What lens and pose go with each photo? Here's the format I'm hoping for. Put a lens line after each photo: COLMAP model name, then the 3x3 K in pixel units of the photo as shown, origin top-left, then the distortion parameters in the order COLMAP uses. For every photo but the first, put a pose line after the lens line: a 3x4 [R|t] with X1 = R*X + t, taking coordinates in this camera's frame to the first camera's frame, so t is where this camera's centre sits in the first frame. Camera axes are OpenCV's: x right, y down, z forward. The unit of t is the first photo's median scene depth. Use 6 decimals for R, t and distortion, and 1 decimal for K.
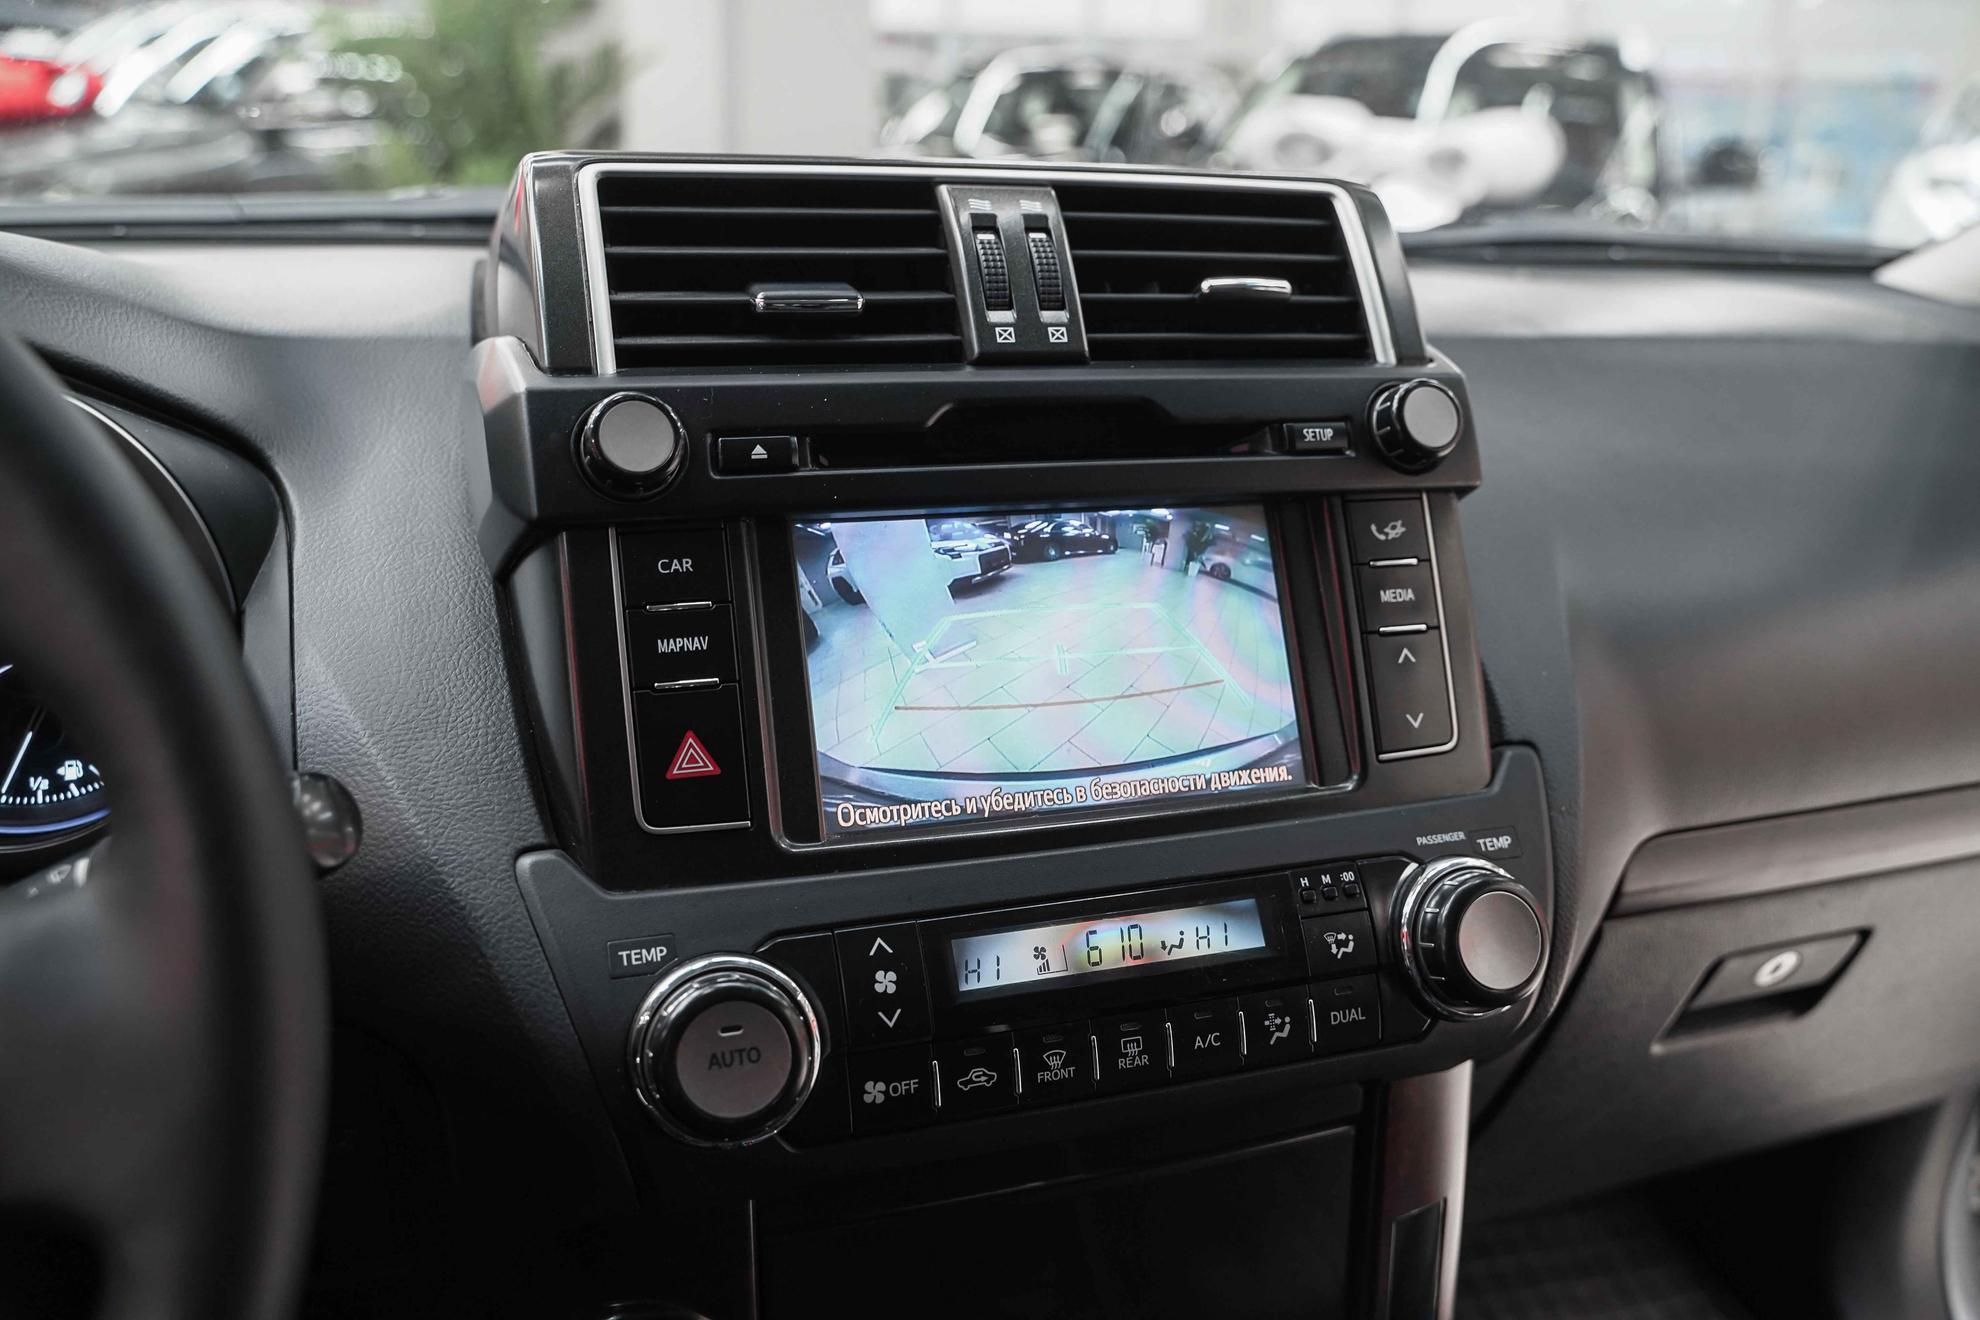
lens RADIAL K [[1591.9, 0, 988.6], [0, 1591.9, 649.9], [0, 0, 1]] dist [-0.004708, -0.003945]
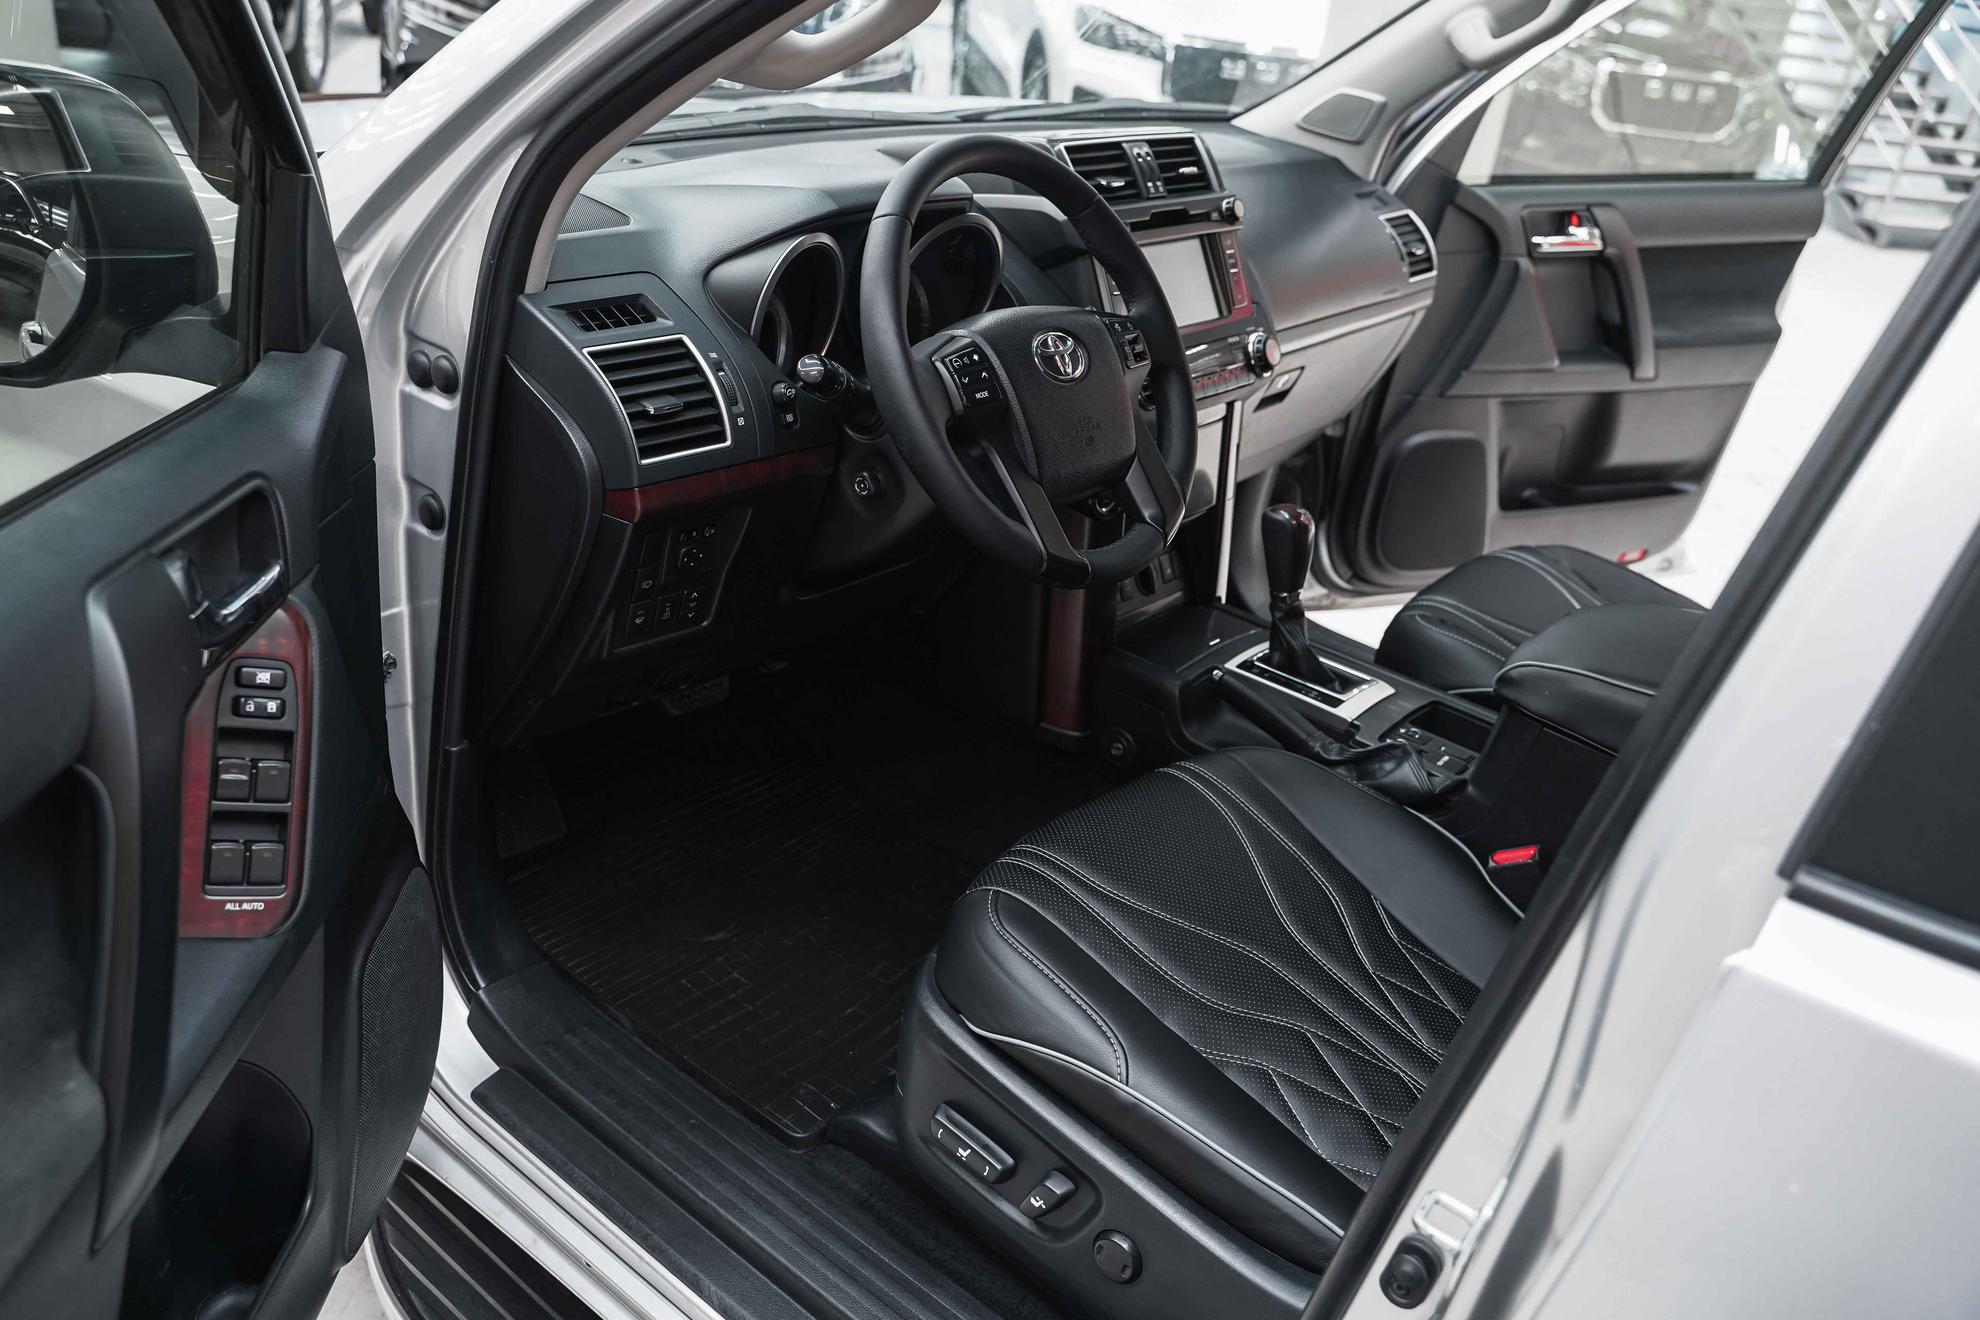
lens RADIAL K [[1596.3, 0, 990.0], [0, 1596.3, 660.0], [0, 0, 1]] dist [-0.006267, 0.004736]
pose [[0.849881, -0.172873, 0.497813, -2.245764], [0.078621, 0.975684, 0.204598, 0.064607], [-0.521077, -0.134746, 0.842806, -1.930232]]
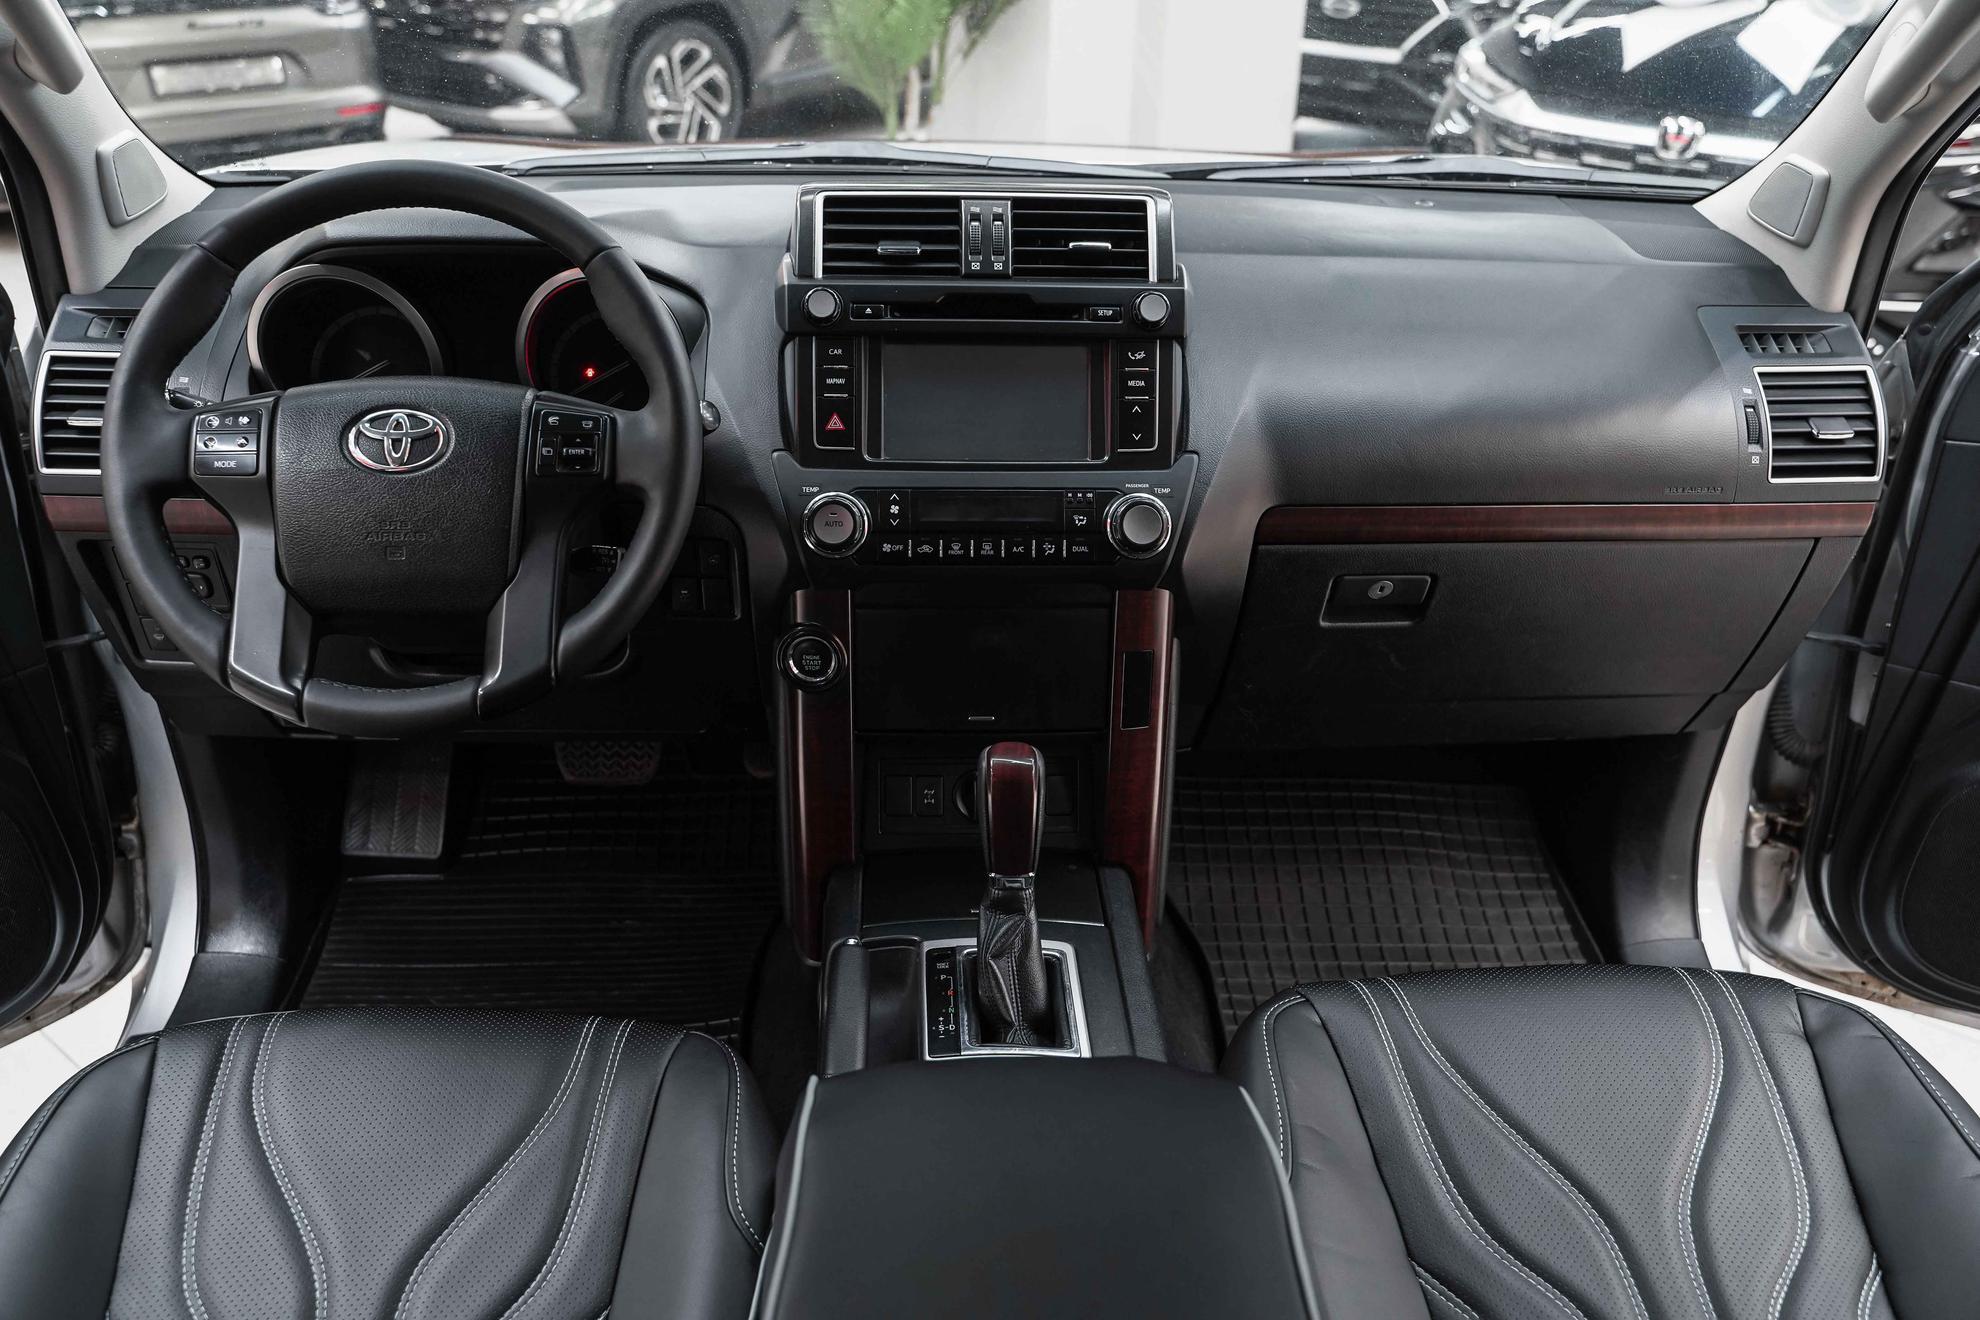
lens RADIAL K [[1591.9, 0, 988.6], [0, 1591.9, 649.9], [0, 0, 1]] dist [-0.004708, -0.003945]
pose [[0.959202, 0.114080, -0.258683, 0.754240], [-0.077657, 0.986096, 0.146917, 0.027651], [0.271846, -0.120835, 0.954724, -1.467036]]
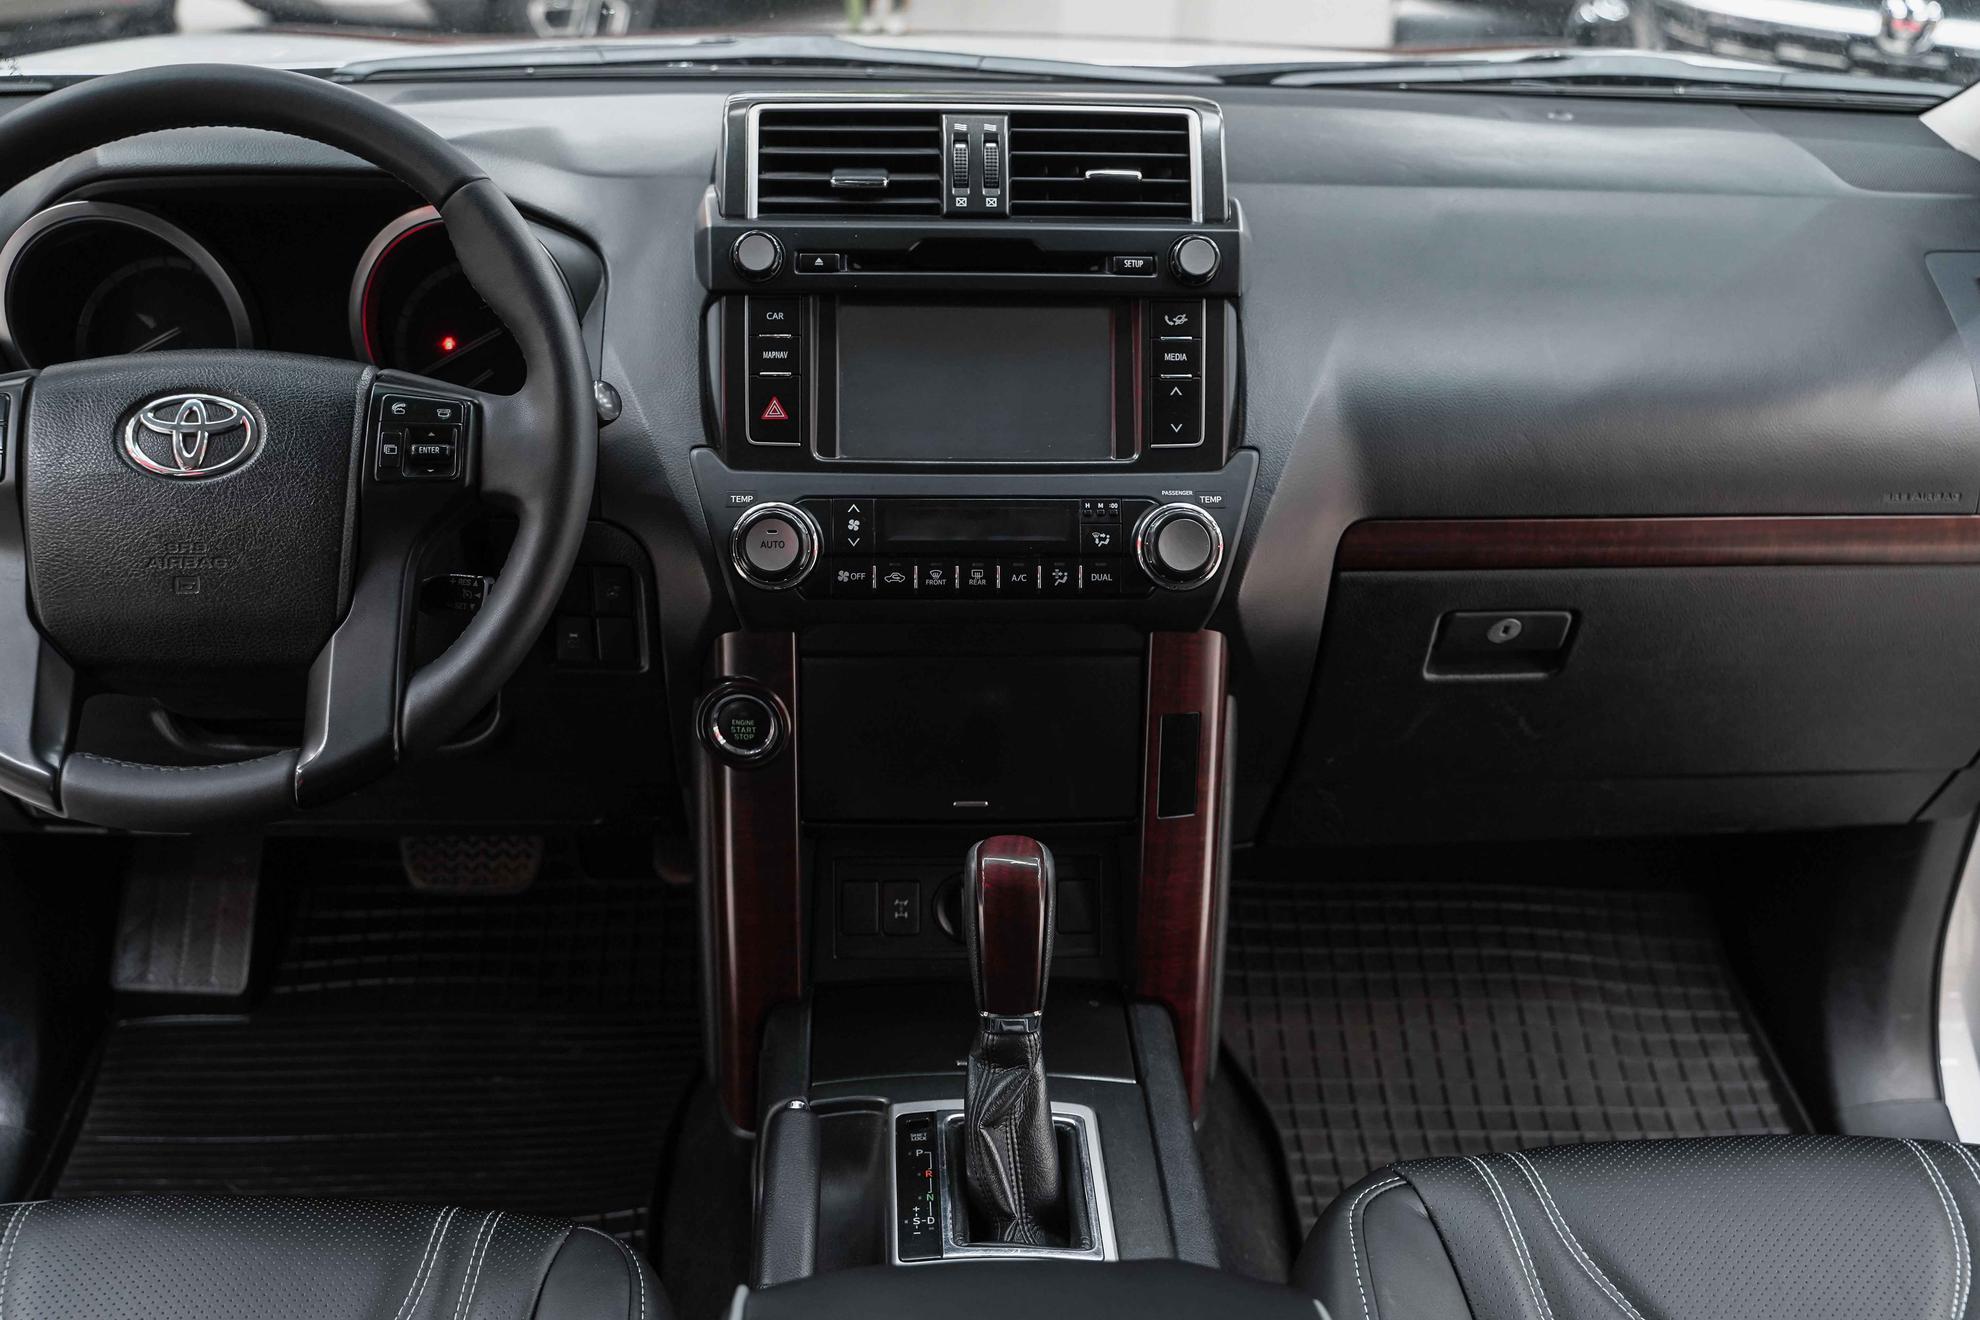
lens RADIAL K [[2141.8, 0, 983.2], [0, 2141.8, 652.8], [0, 0, 1]] dist [0.010129, -0.015782]
pose [[0.958840, 0.105216, -0.263732, 0.768233], [-0.075419, 0.989821, 0.120688, 0.021580], [0.273746, -0.095830, 0.957016, -1.481086]]
